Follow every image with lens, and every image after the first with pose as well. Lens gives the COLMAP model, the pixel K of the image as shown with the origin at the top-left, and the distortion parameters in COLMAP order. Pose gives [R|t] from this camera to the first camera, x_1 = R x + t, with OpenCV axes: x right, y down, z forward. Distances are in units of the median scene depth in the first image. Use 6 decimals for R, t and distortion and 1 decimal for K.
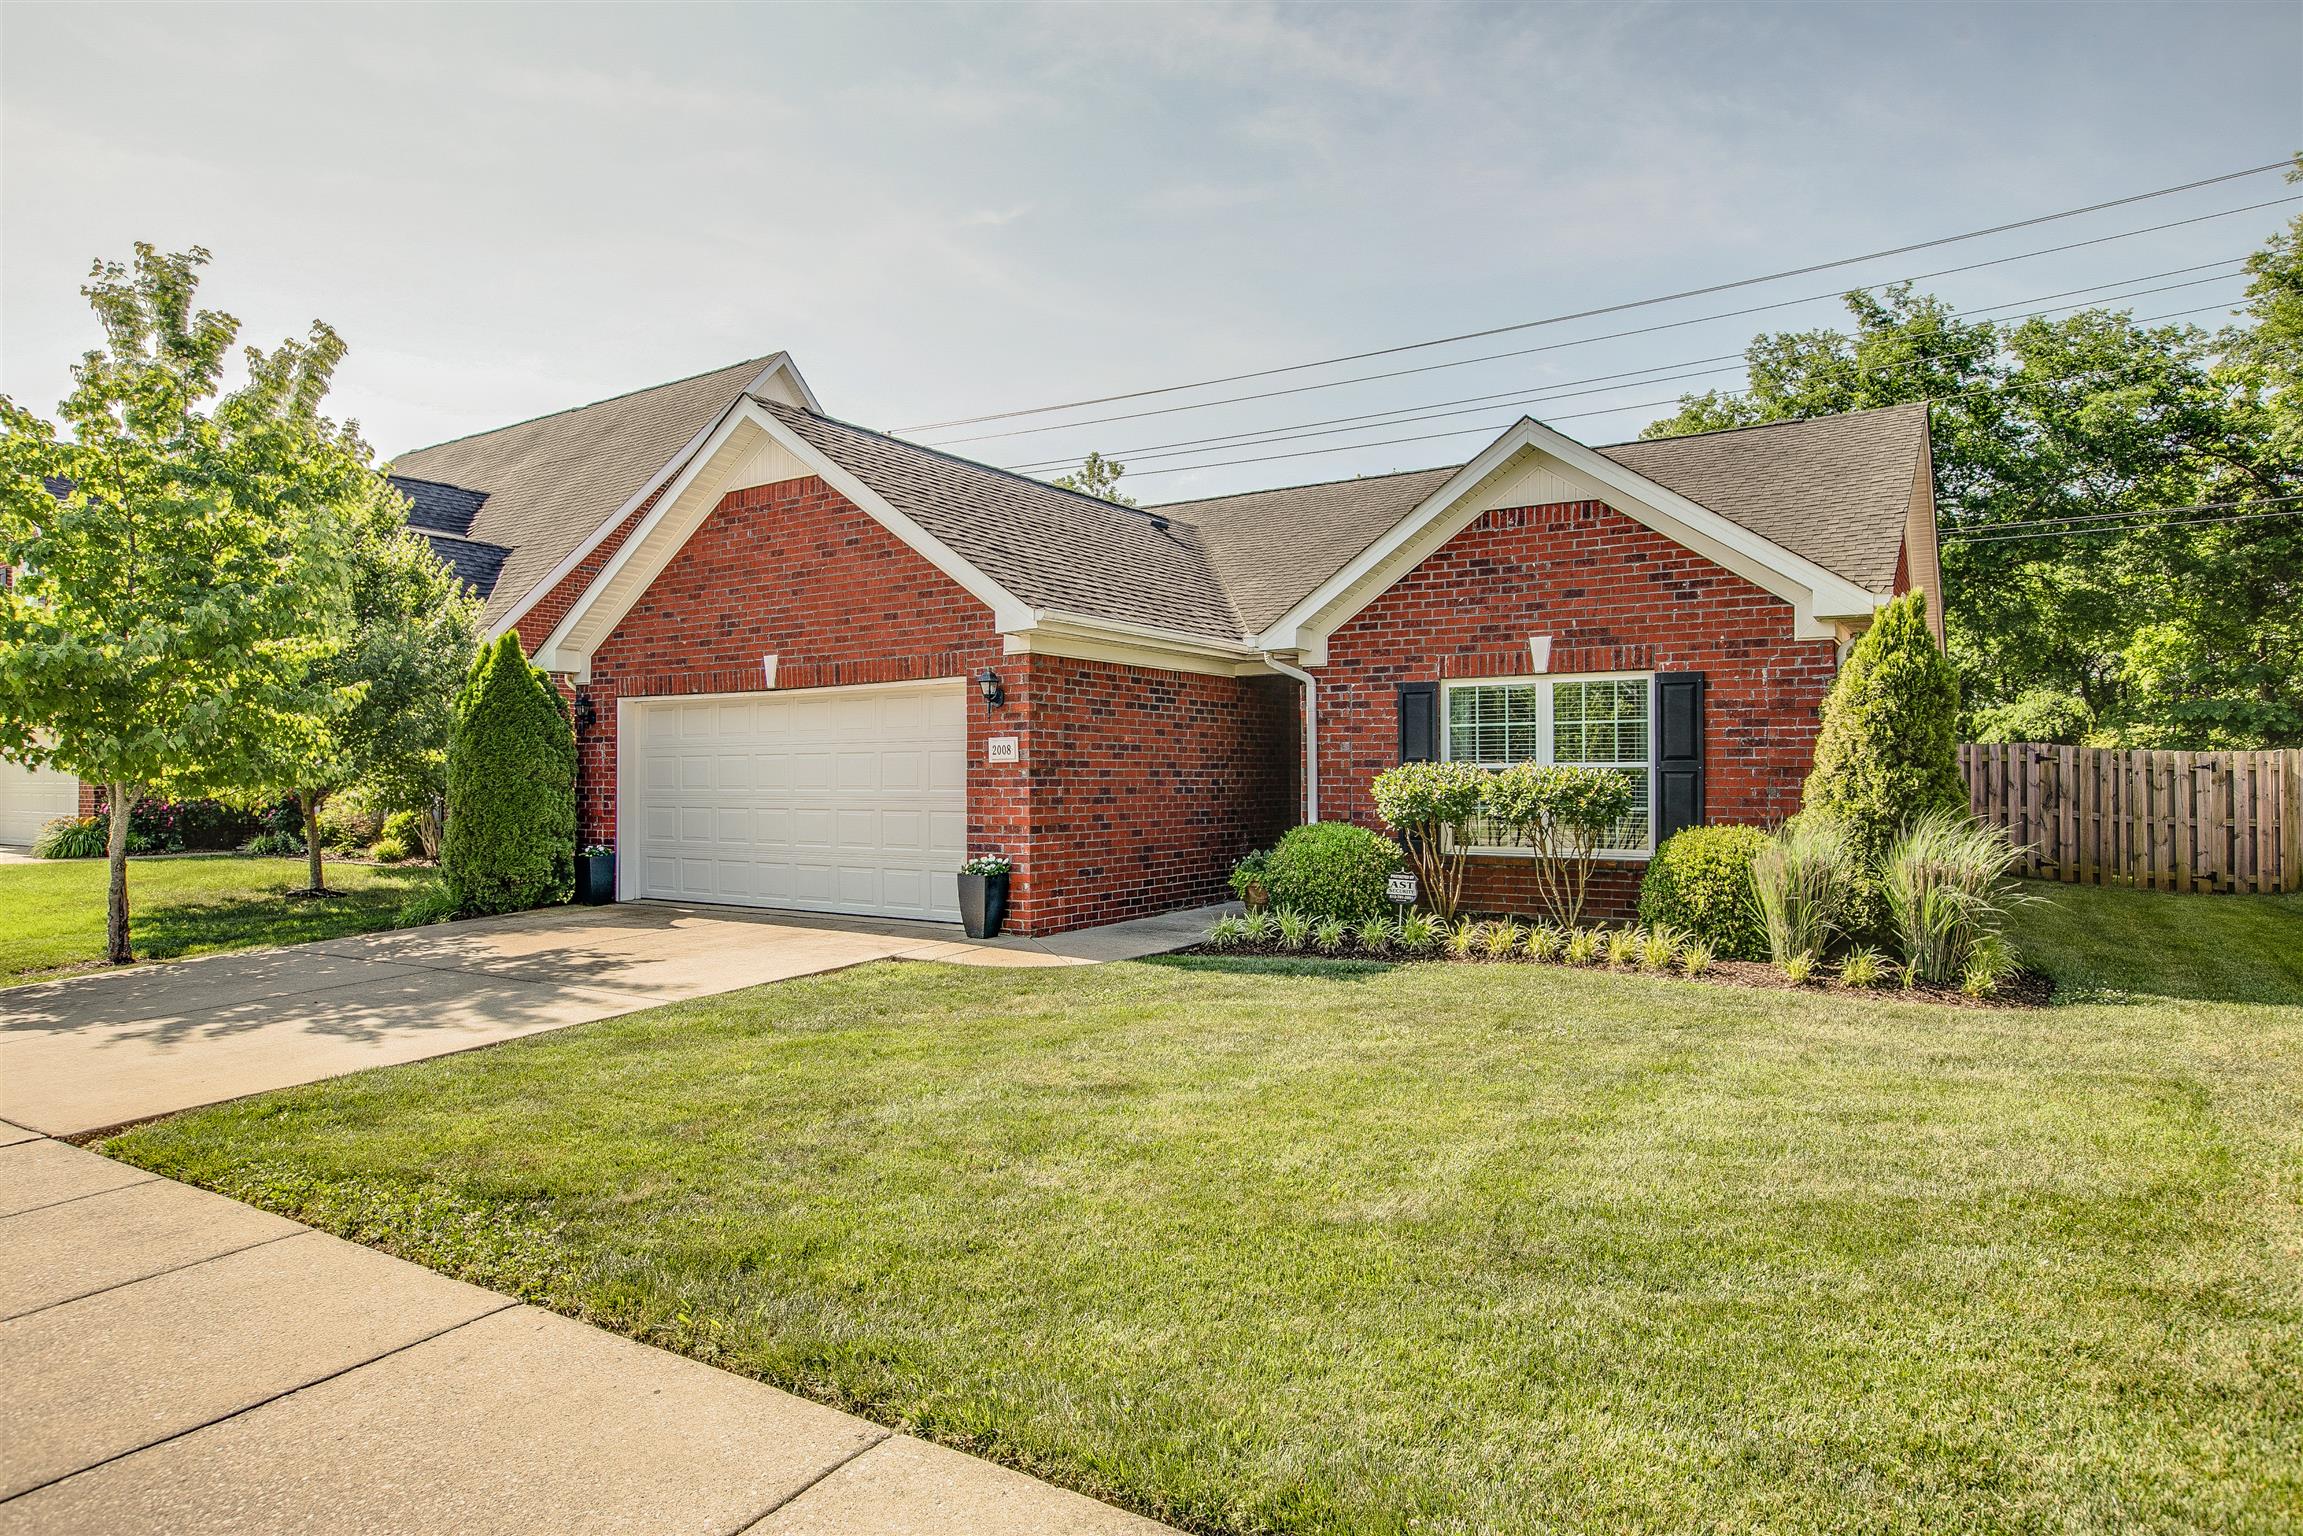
lens RADIAL K [[1297.4, 0, 1151.5], [0, 1297.4, 768.0], [0, 0, 1]] dist [-0.053595, 0.043970]
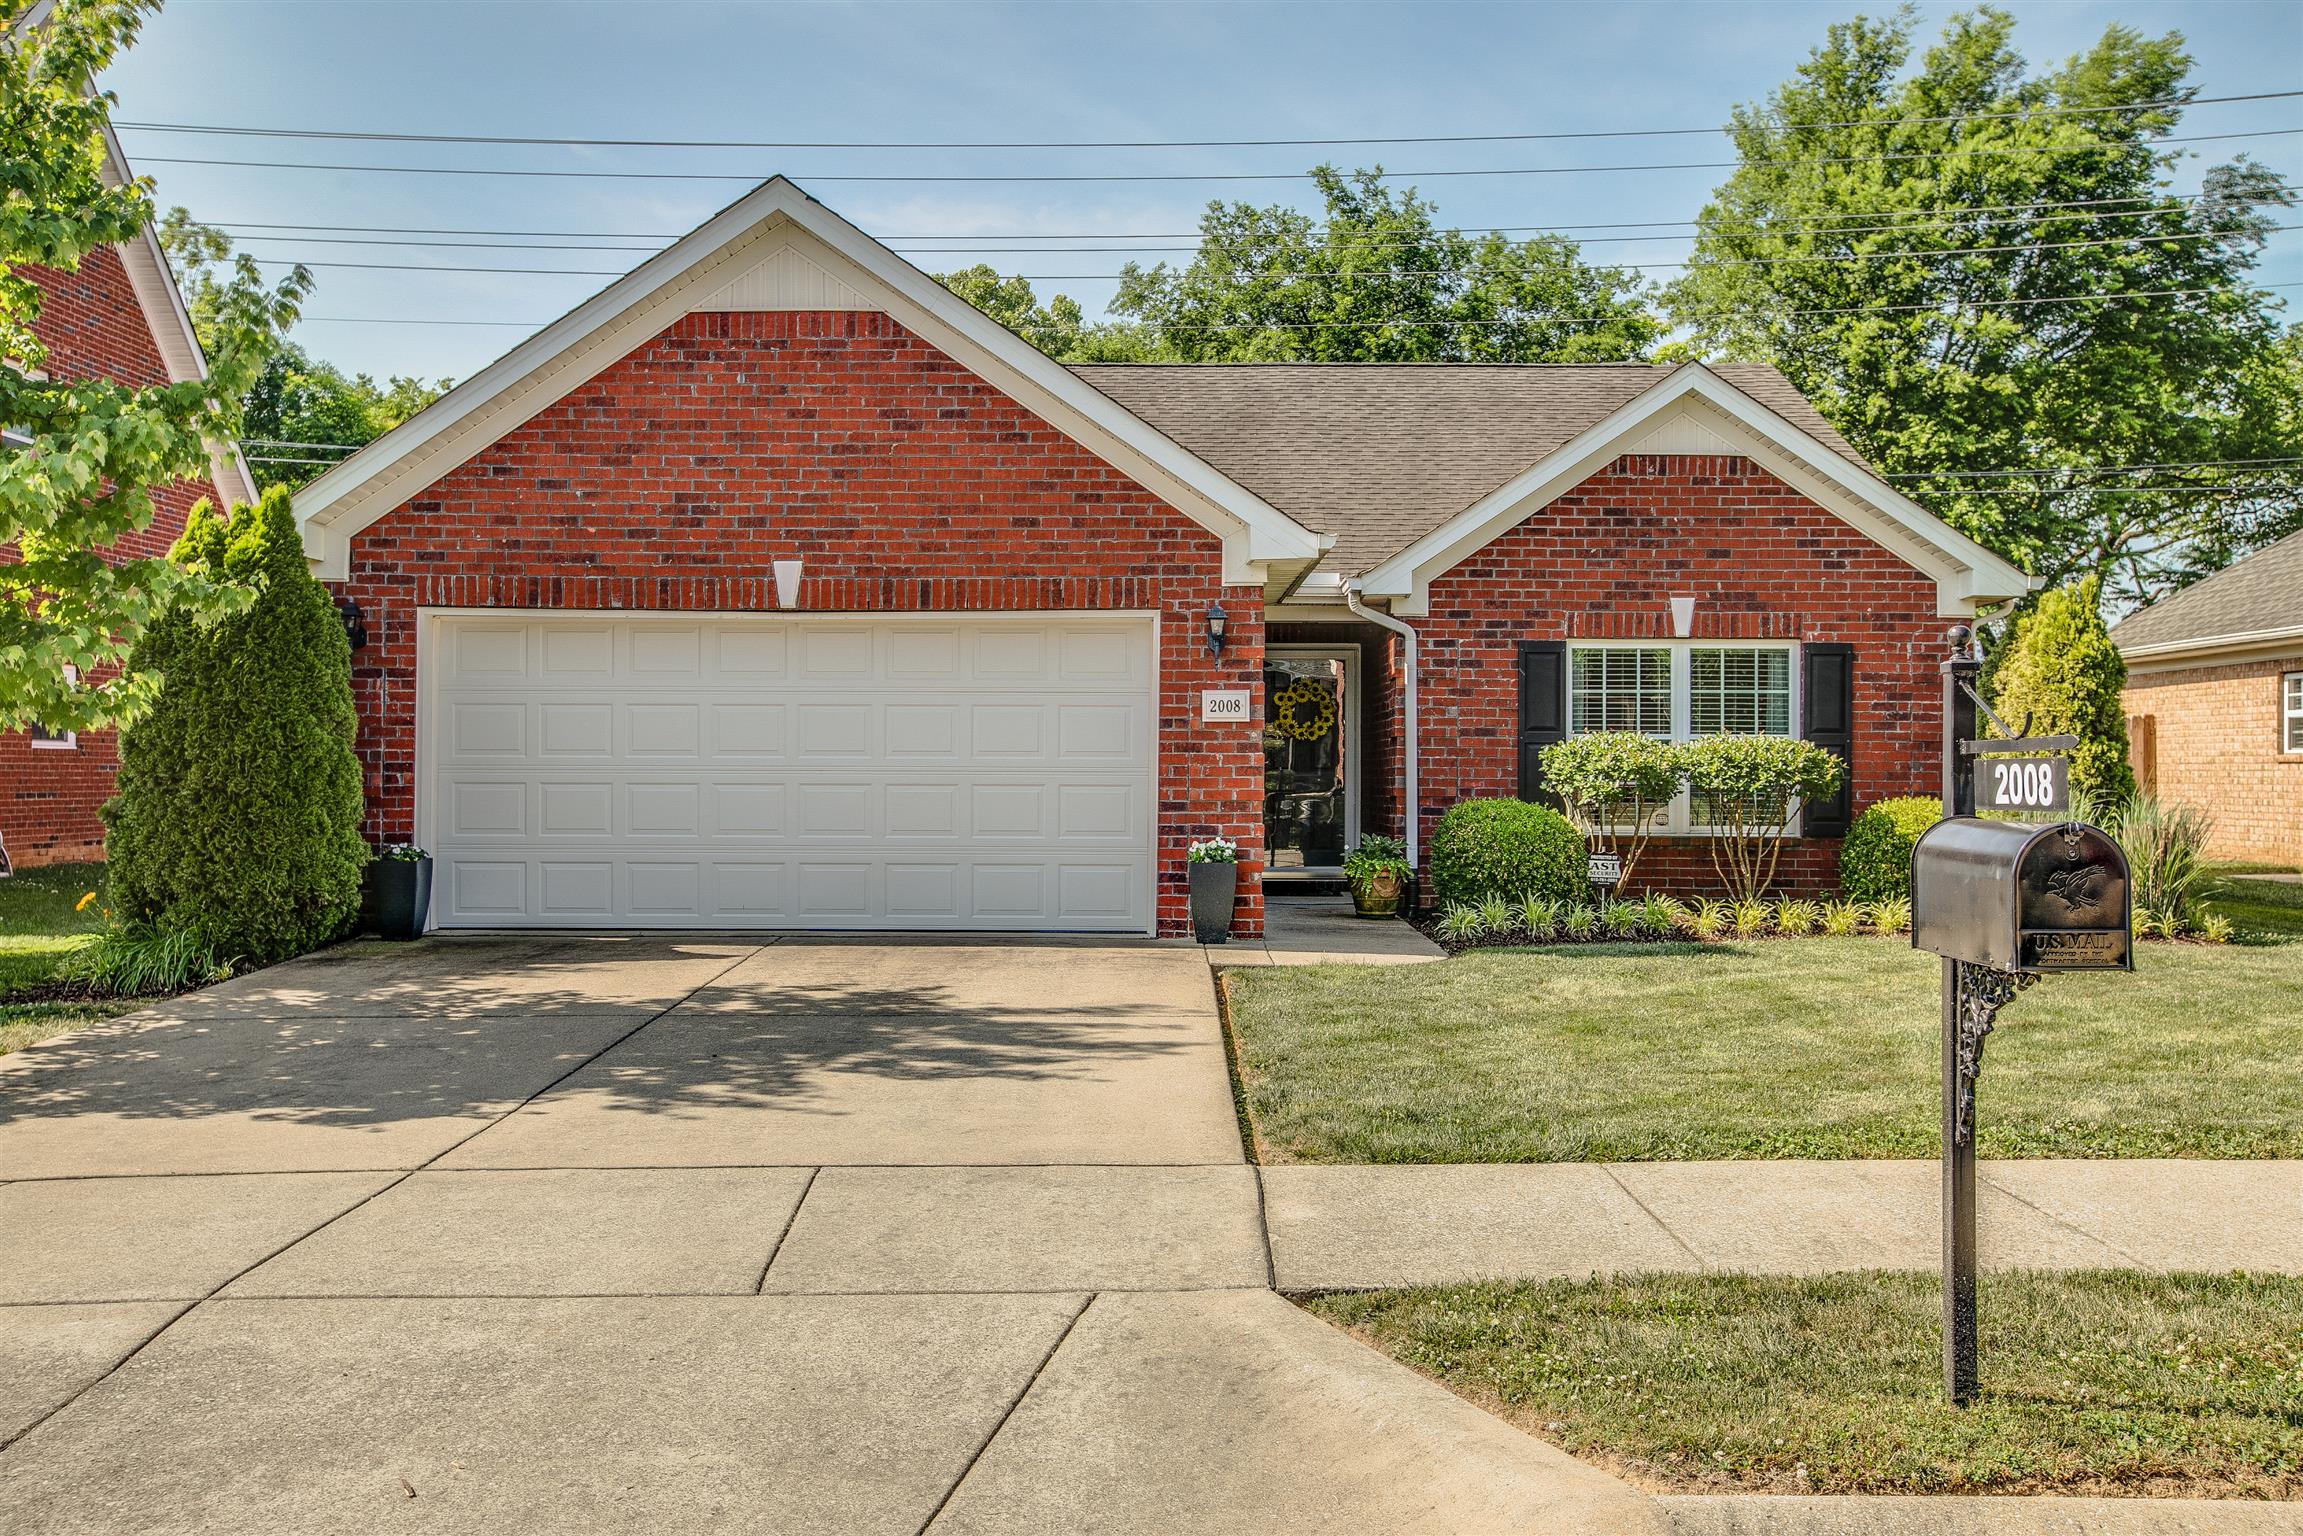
lens RADIAL K [[1947.7, 0, 1151.5], [0, 1947.7, 768.0], [0, 0, 1]] dist [0.013795, 0.004764]
pose [[0.849670, 0.007819, 0.527257, -0.747083], [-0.011221, 0.999932, 0.003254, 0.019821], [-0.527196, -0.008681, 0.849699, 0.010994]]
